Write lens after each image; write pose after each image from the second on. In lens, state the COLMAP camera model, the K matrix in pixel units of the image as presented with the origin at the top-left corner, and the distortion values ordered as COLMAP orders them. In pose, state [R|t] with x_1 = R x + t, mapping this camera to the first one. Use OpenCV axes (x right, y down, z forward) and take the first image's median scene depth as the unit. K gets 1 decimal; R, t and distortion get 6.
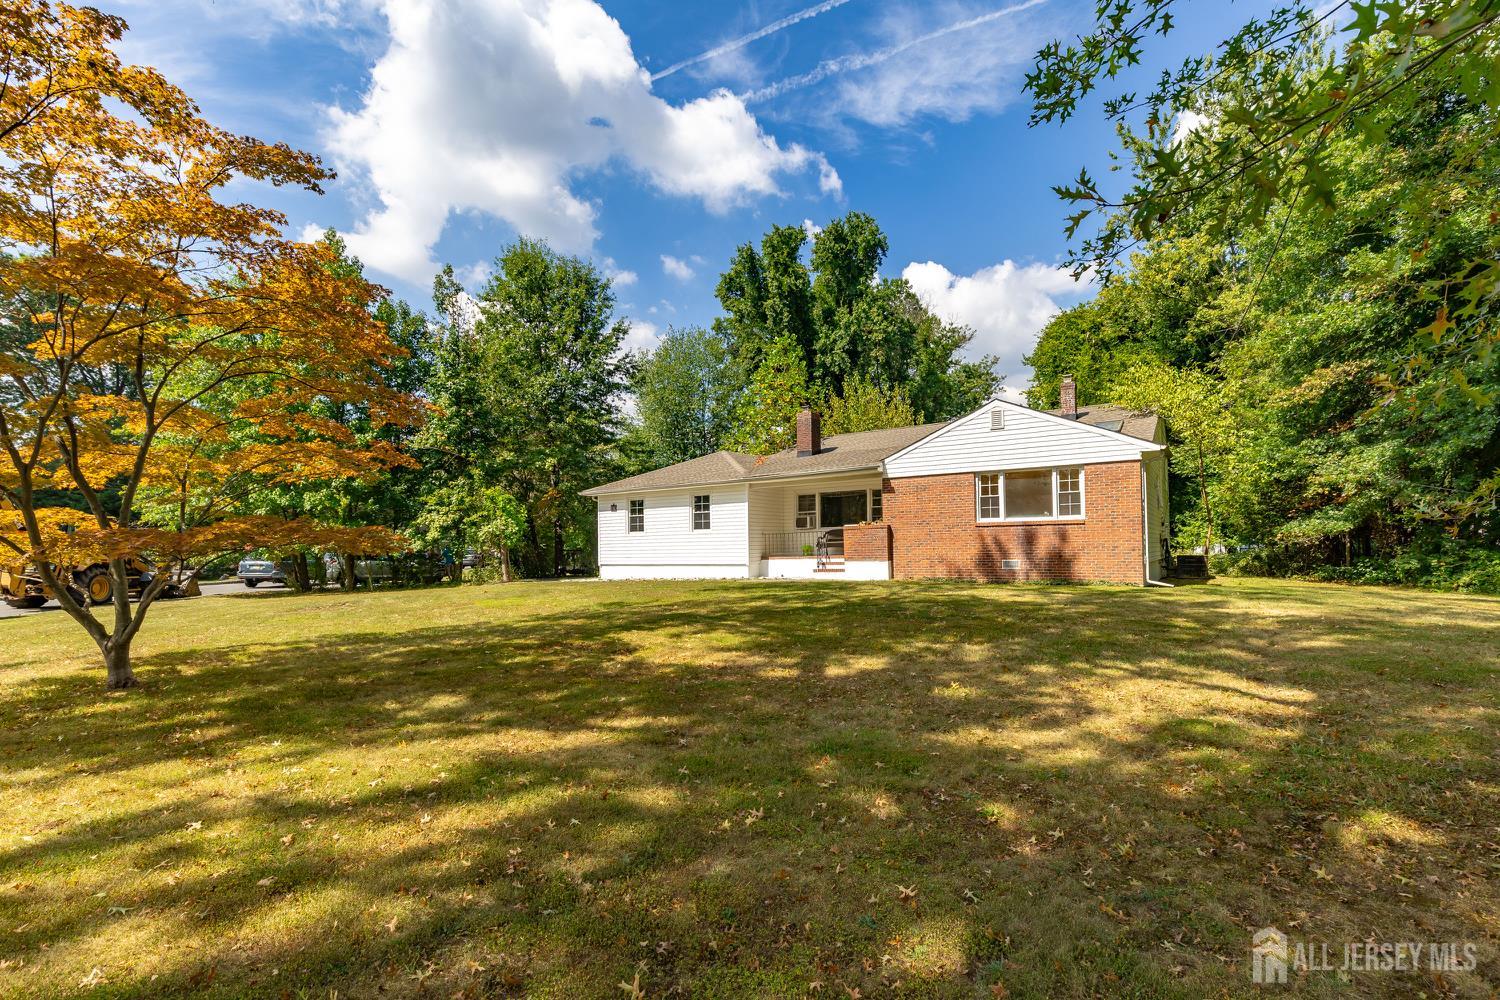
lens RADIAL K [[707.3, 0, 737.7], [0, 707.3, 533.0], [0, 0, 1]] dist [0.001569, -0.000239]
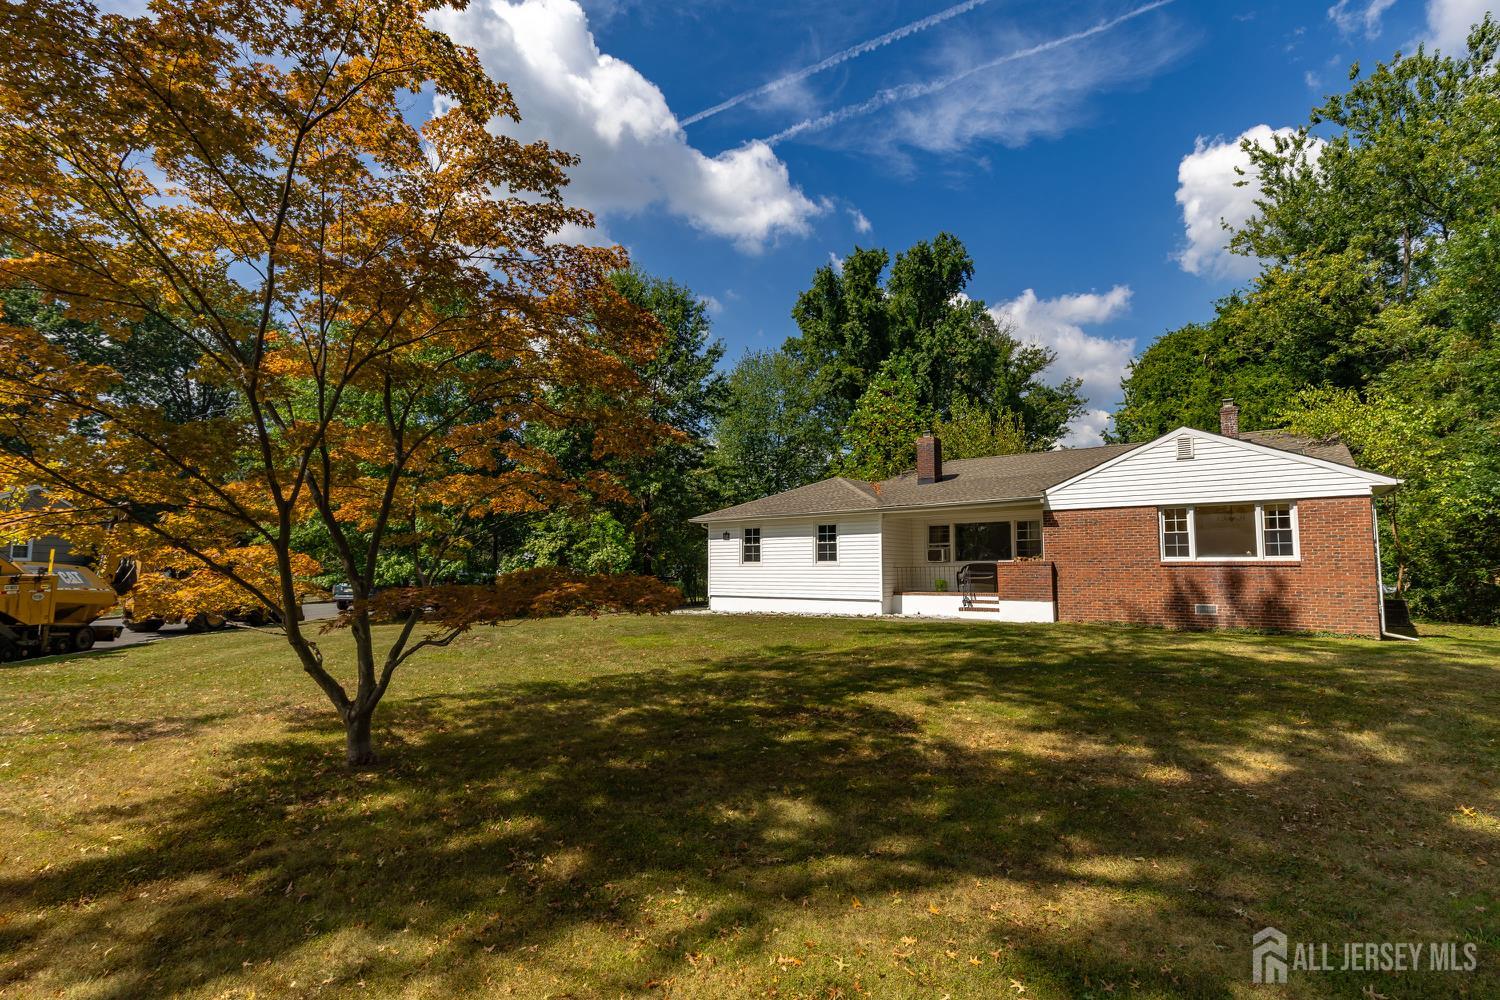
lens RADIAL K [[707.3, 0, 734.2], [0, 707.3, 516.5], [0, 0, 1]] dist [0.001569, -0.000239]
pose [[0.998327, 0.011866, -0.056582, -0.113389], [-0.014818, 0.998535, -0.052045, -0.012372], [0.055882, 0.052796, 0.997041, 0.048765]]
